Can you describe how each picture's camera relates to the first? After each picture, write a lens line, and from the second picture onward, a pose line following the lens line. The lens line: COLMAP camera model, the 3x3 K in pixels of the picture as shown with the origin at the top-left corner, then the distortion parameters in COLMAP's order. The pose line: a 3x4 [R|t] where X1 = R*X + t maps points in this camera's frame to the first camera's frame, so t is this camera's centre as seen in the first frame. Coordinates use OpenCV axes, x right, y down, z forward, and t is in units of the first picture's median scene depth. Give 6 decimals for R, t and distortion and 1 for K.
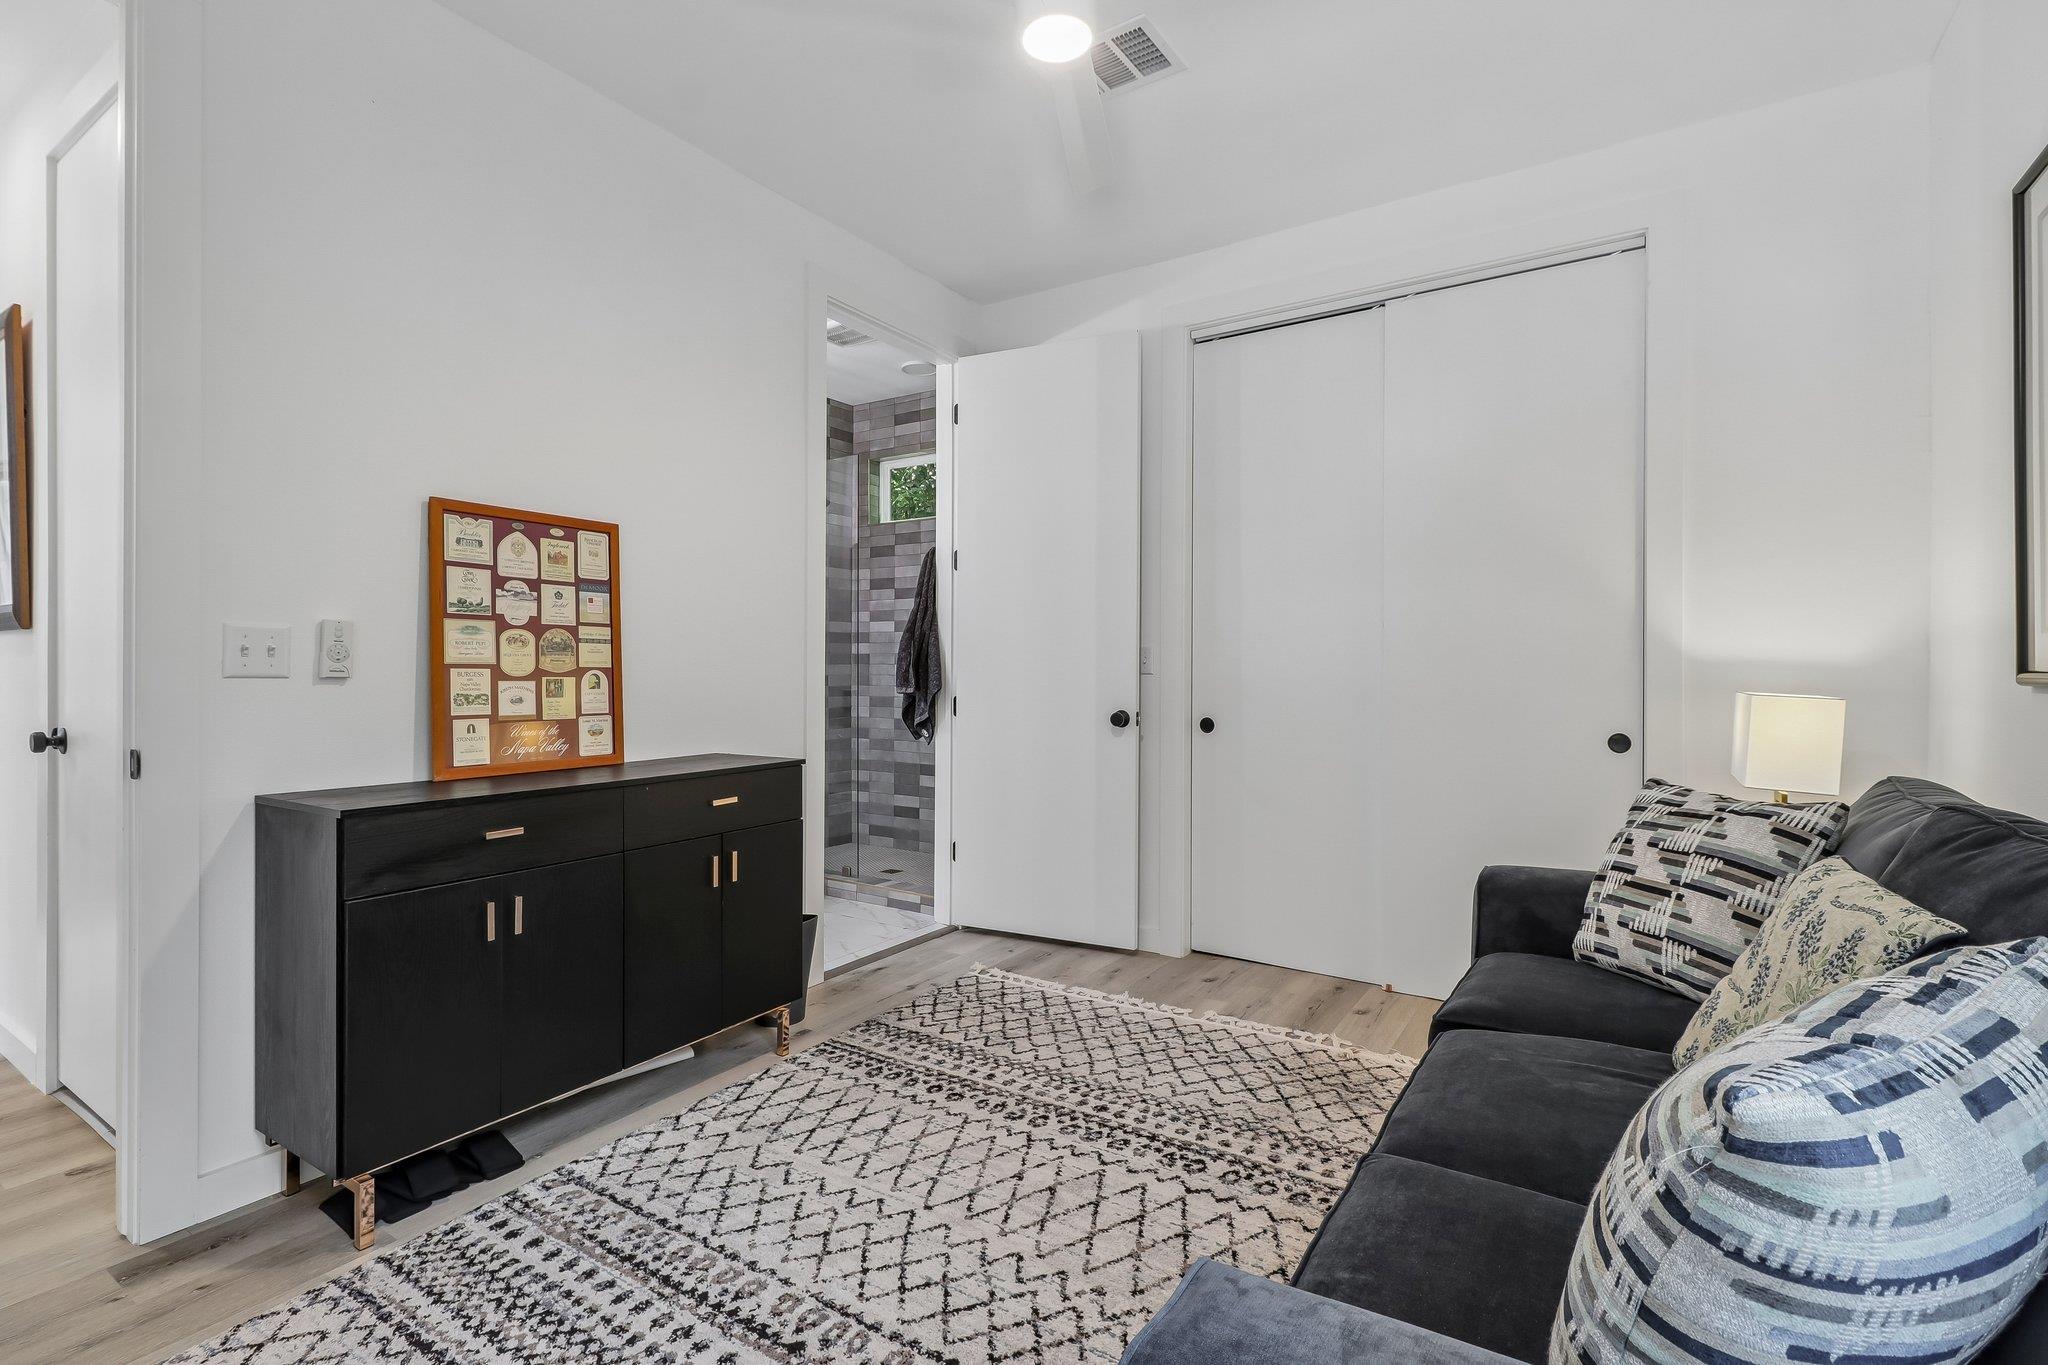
lens RADIAL K [[939.7, 0, 1040.4], [0, 939.7, 682.6], [0, 0, 1]] dist [0.000978, -0.003996]
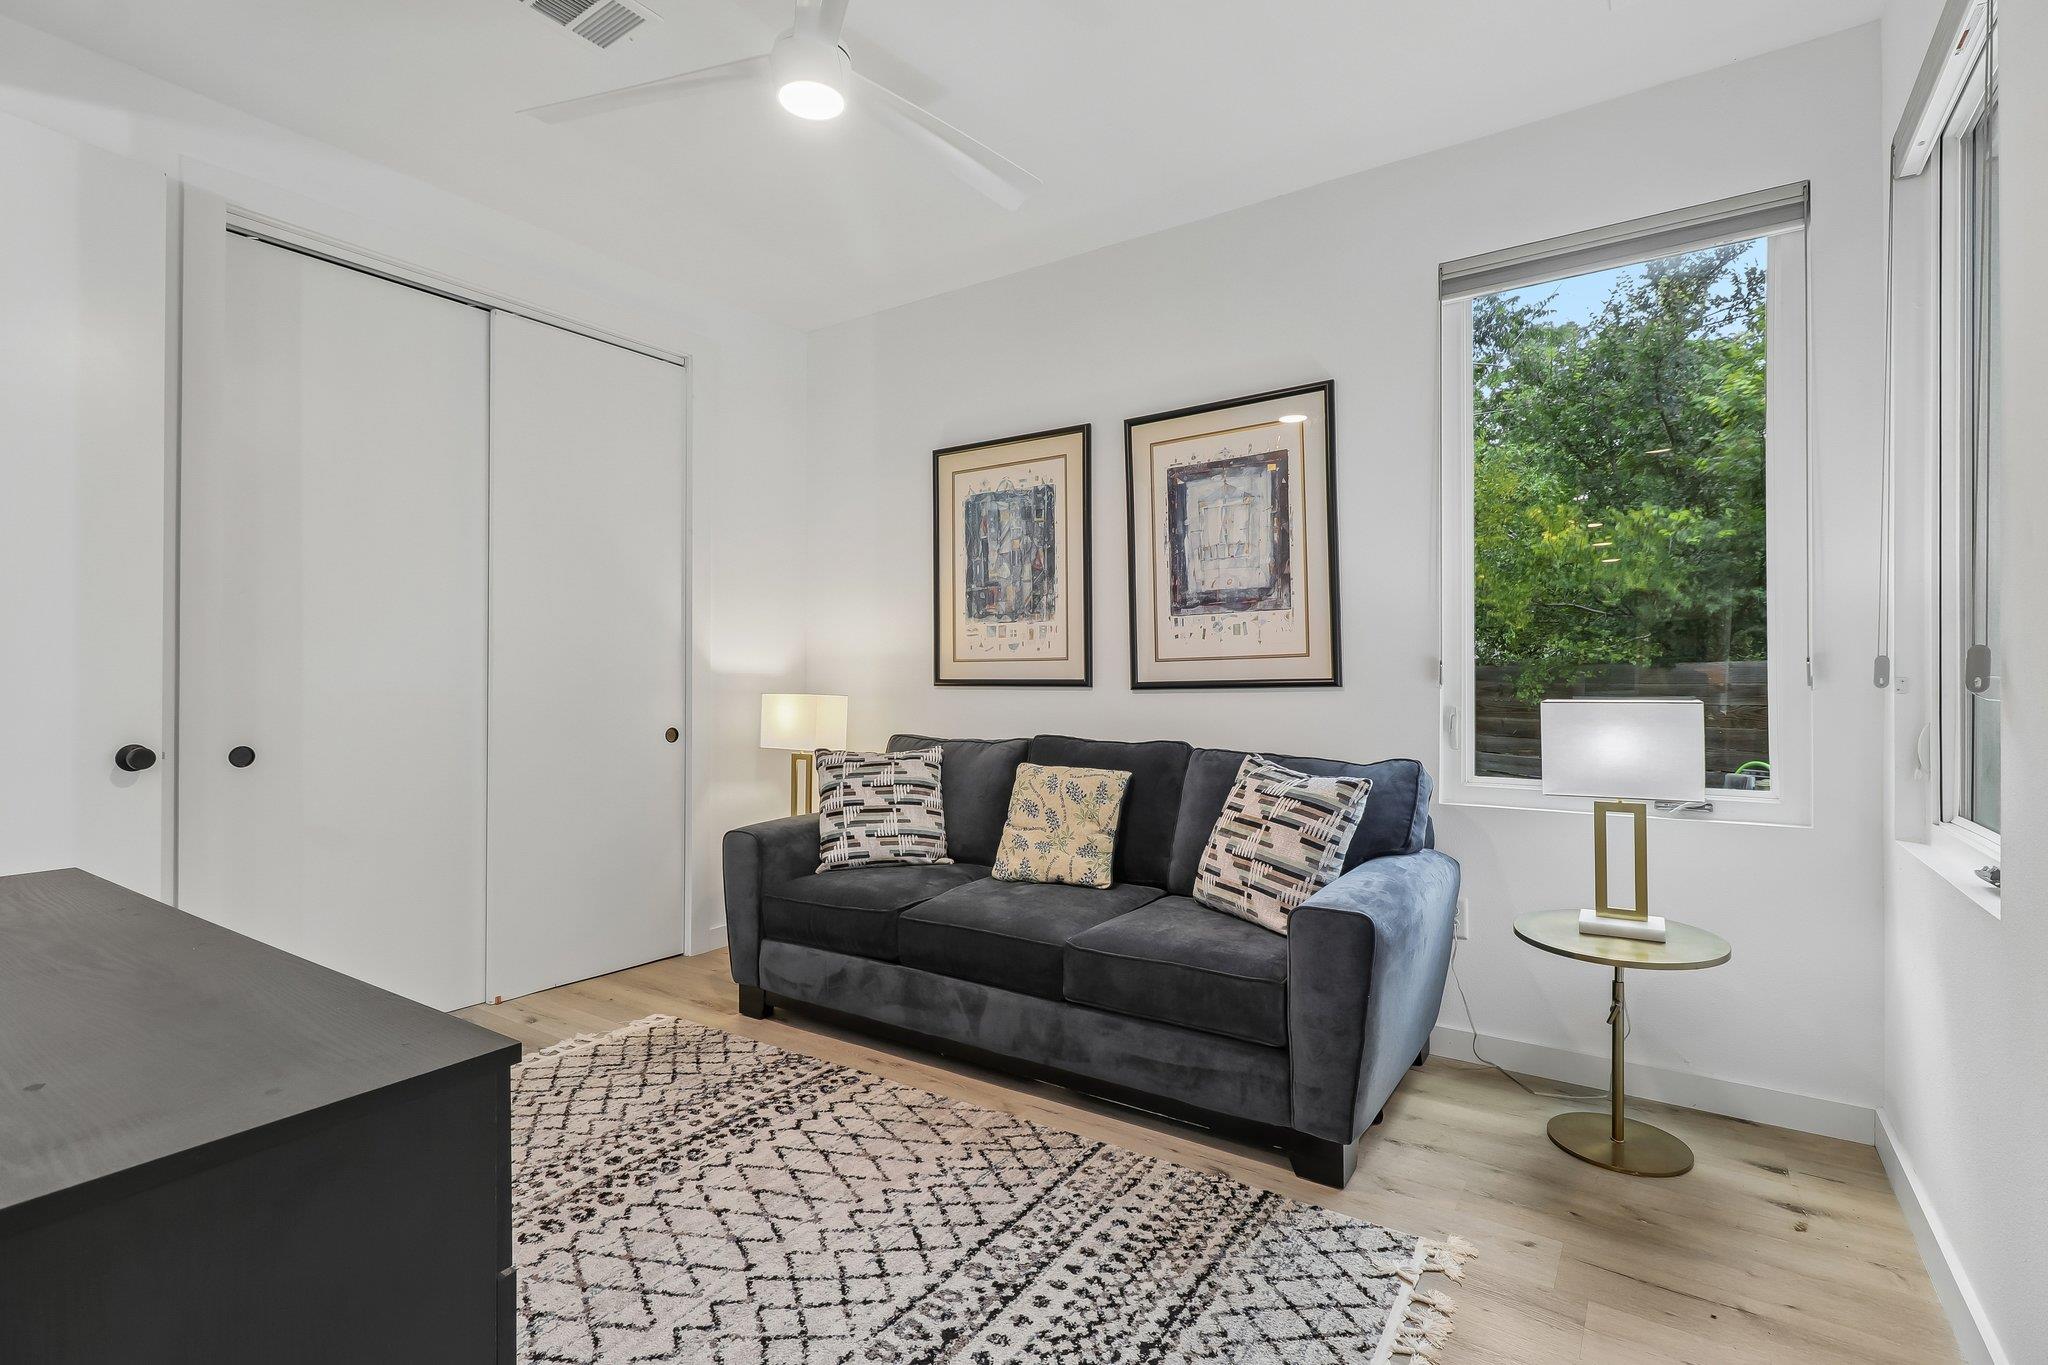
lens RADIAL K [[939.7, 0, 1027.5], [0, 939.7, 676.4], [0, 0, 1]] dist [0.000978, -0.003996]
pose [[0.025571, 0.000402, 0.999673, -1.002634], [0.013639, 0.999907, -0.000751, -0.014348], [-0.999580, 0.013654, 0.025564, 0.677837]]
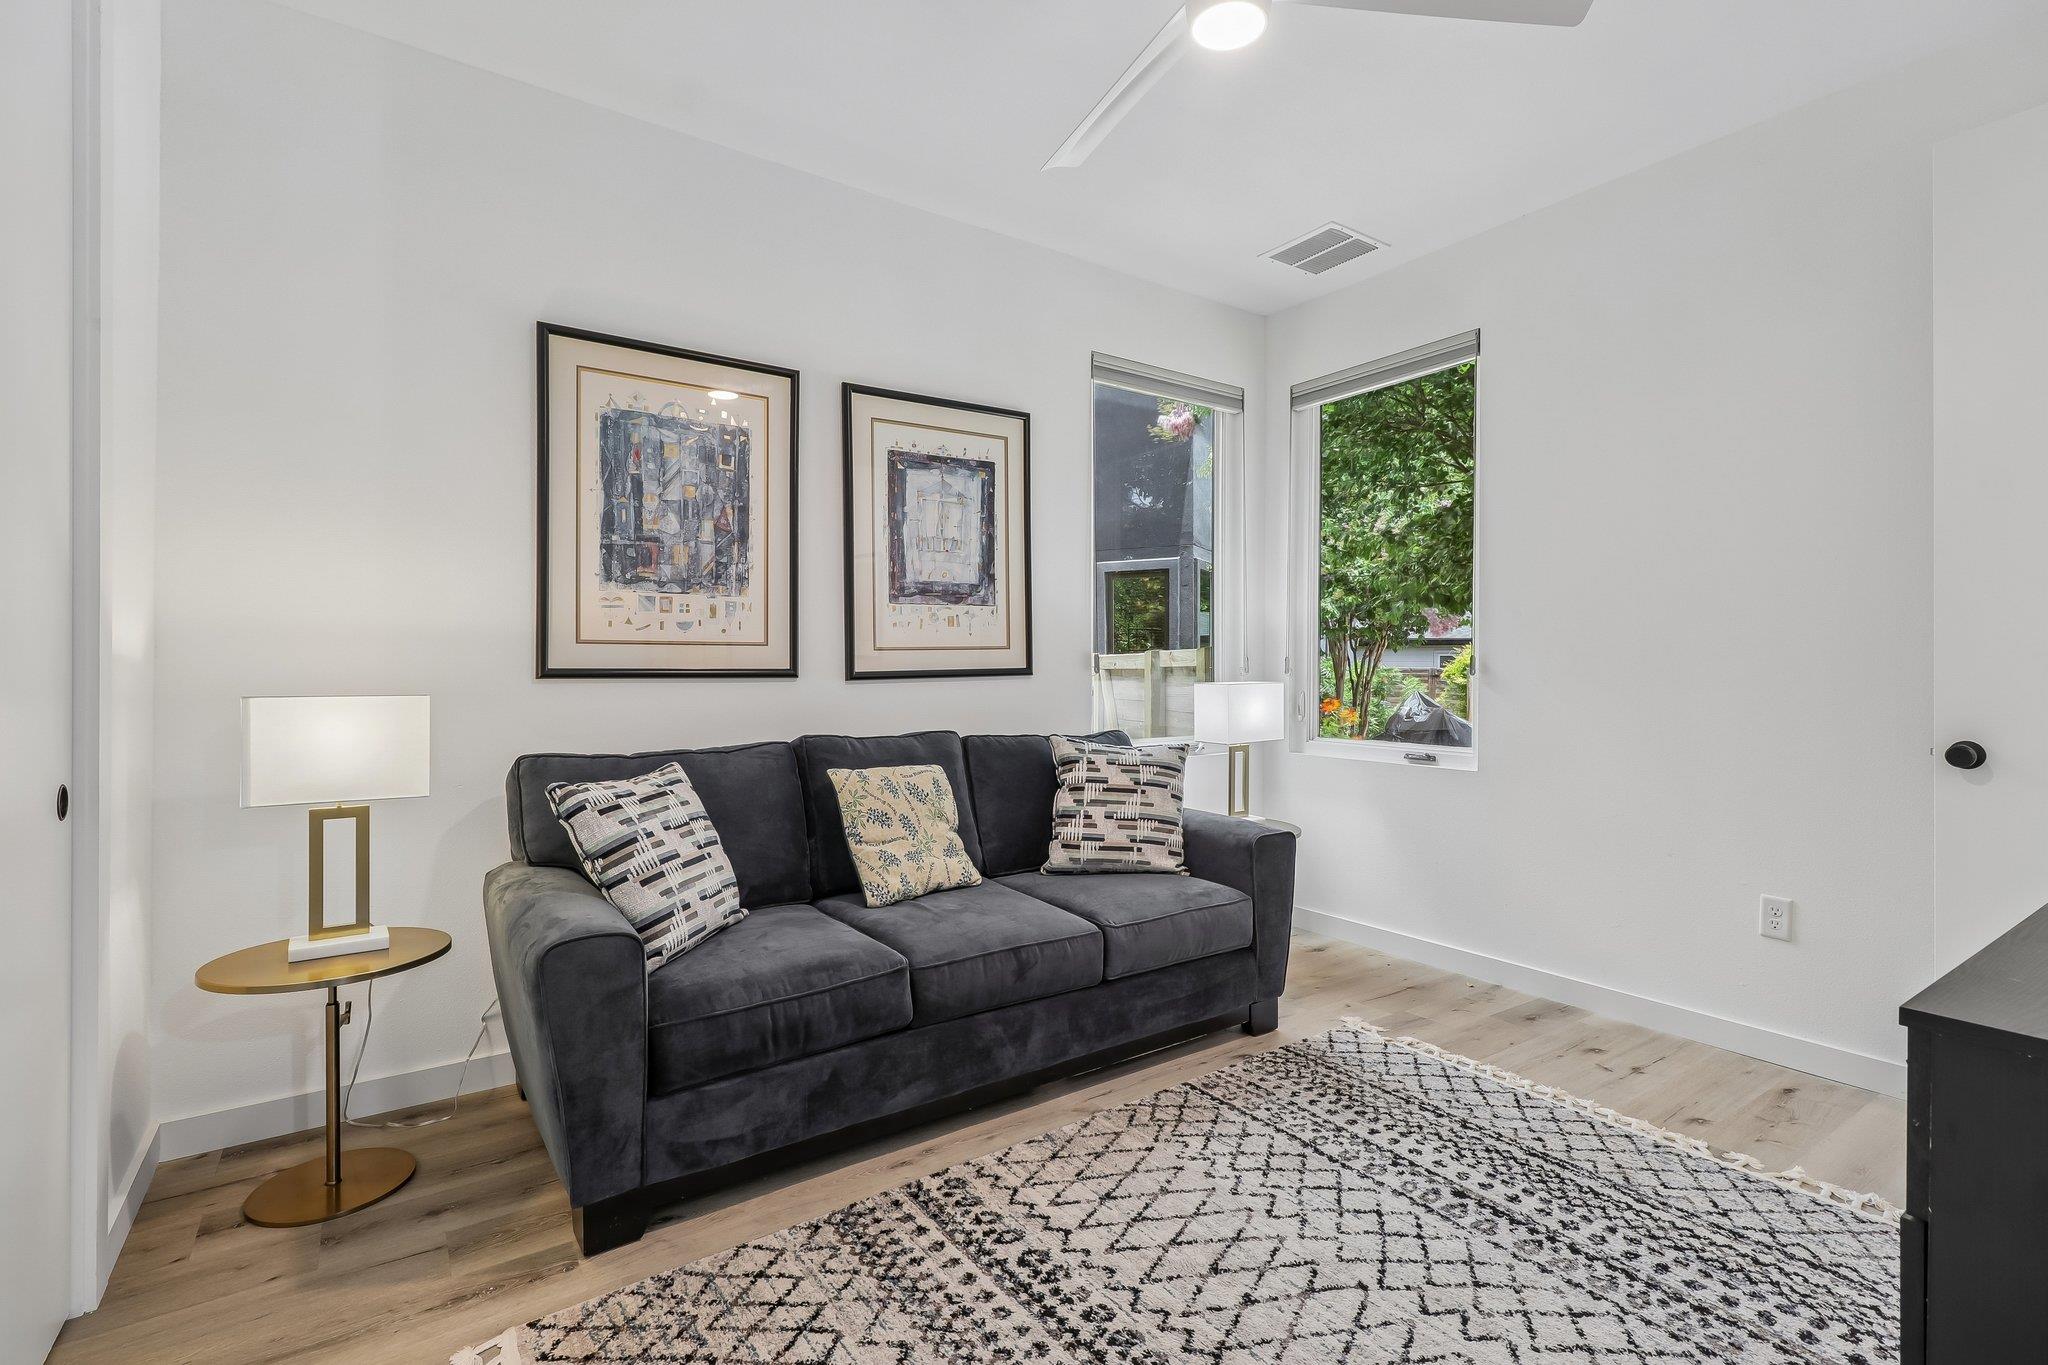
lens RADIAL K [[939.7, 0, 1027.6], [0, 939.7, 673.2], [0, 0, 1]] dist [0.000978, -0.003996]
pose [[-0.919848, -0.005368, 0.392239, -0.167324], [0.001787, 0.999839, 0.017876, -0.027946], [-0.392271, 0.017144, -0.919690, 1.865768]]
